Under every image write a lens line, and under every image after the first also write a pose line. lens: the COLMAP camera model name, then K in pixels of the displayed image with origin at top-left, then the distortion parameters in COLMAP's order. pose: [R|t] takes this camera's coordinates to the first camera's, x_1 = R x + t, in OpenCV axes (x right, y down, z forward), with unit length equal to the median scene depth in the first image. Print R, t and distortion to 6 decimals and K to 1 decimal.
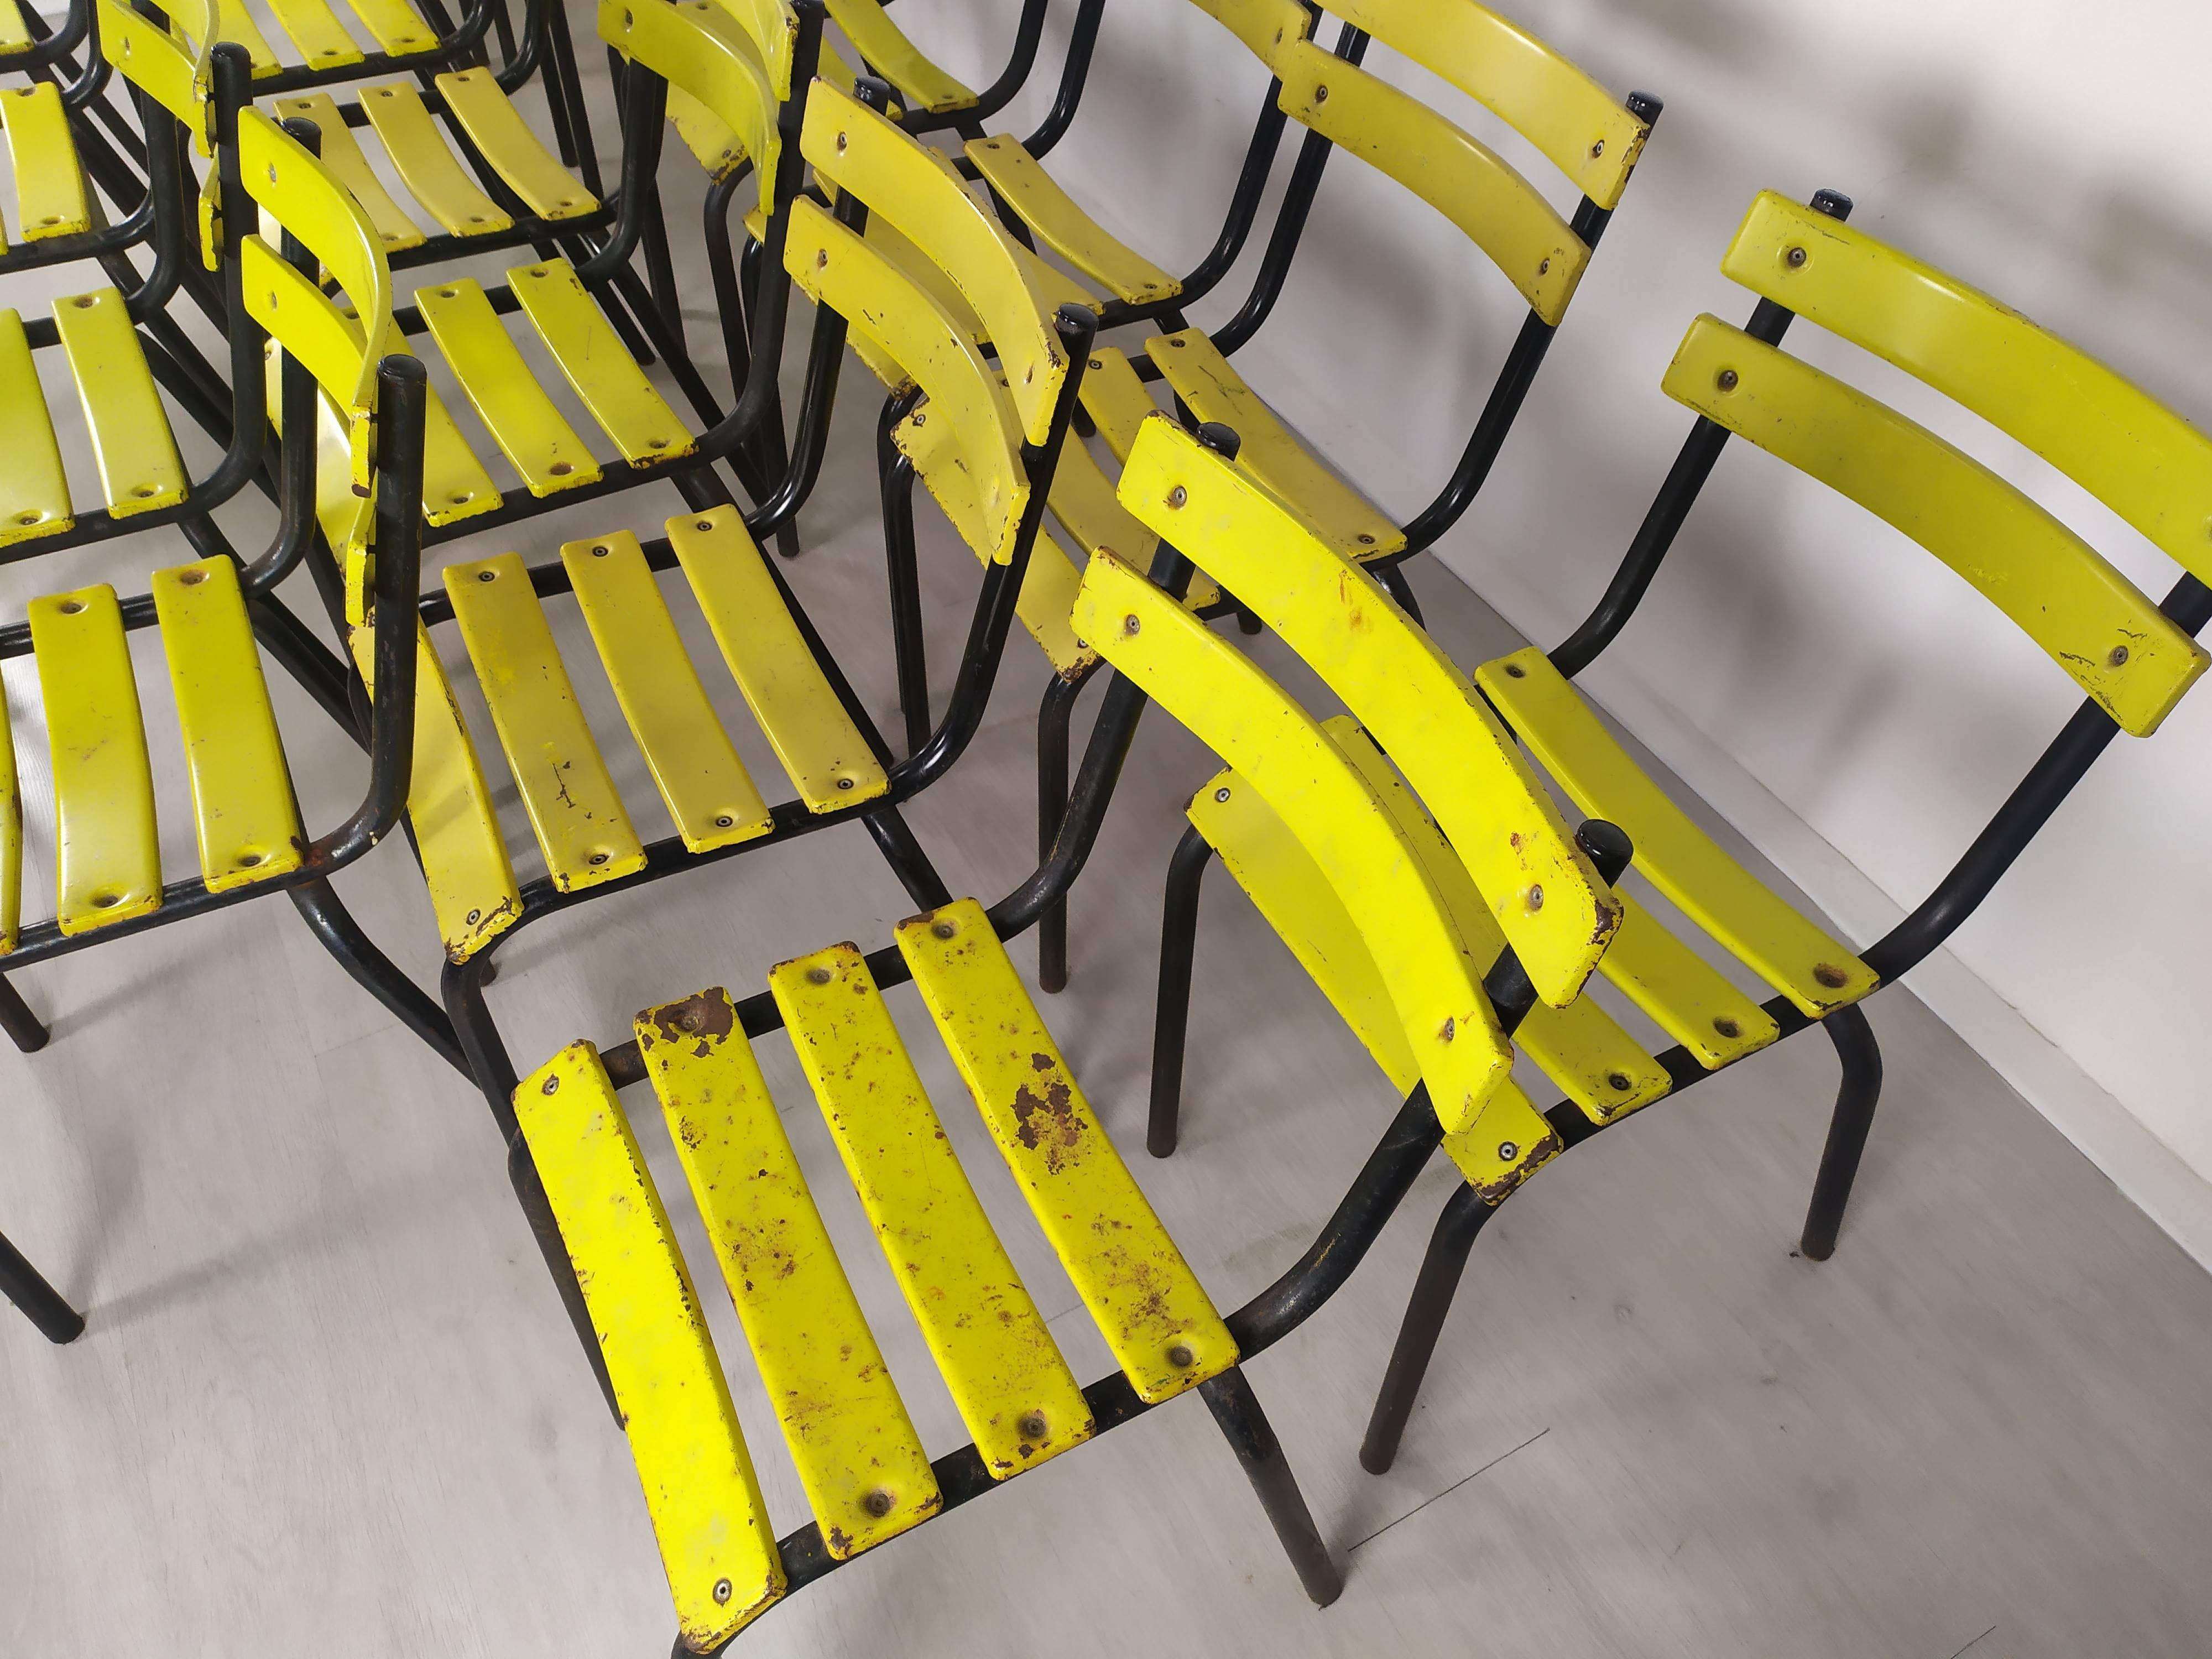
lens RADIAL K [[1622.1, 0, 1106.0], [0, 1622.1, 829.5], [0, 0, 1]] dist [0.049401, -0.059350]
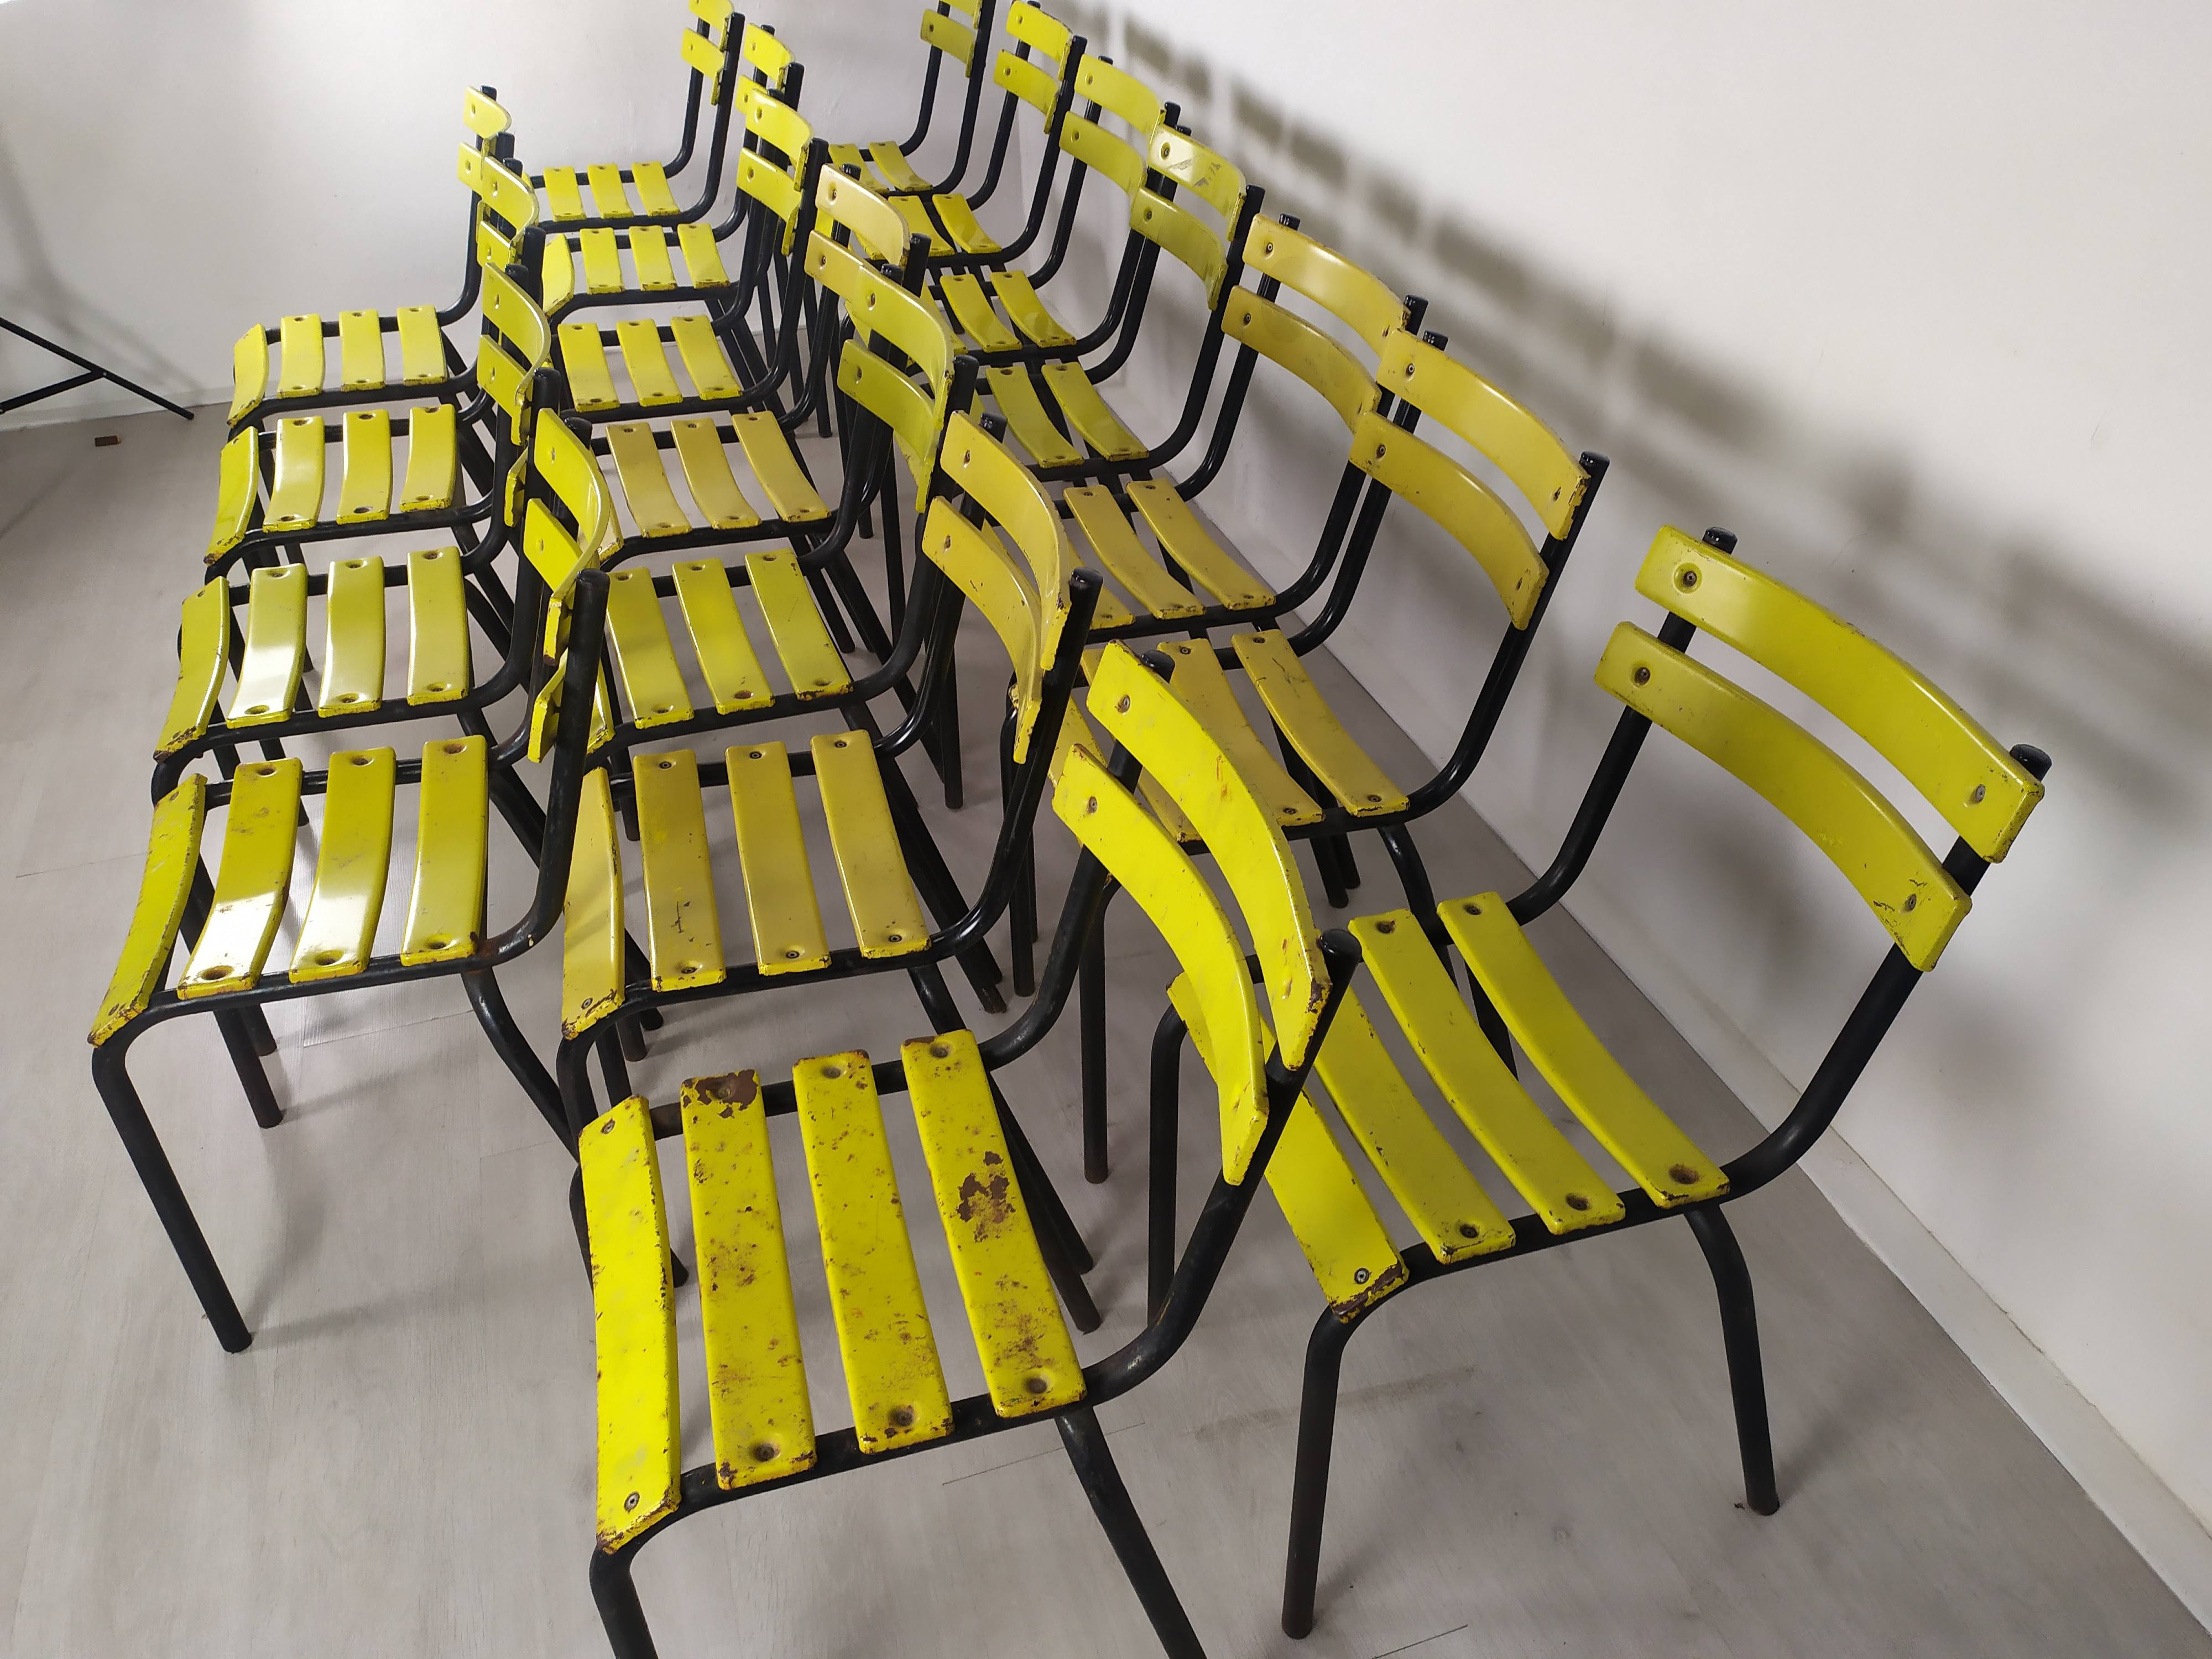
lens RADIAL K [[1694.6, 0, 1176.7], [0, 1694.6, 883.1], [0, 0, 1]] dist [0.063013, -0.106136]
pose [[0.982695, 0.089620, -0.162106, 0.261532], [-0.120587, 0.973836, -0.192617, 0.157816], [0.140602, 0.208832, 0.967791, -0.230604]]
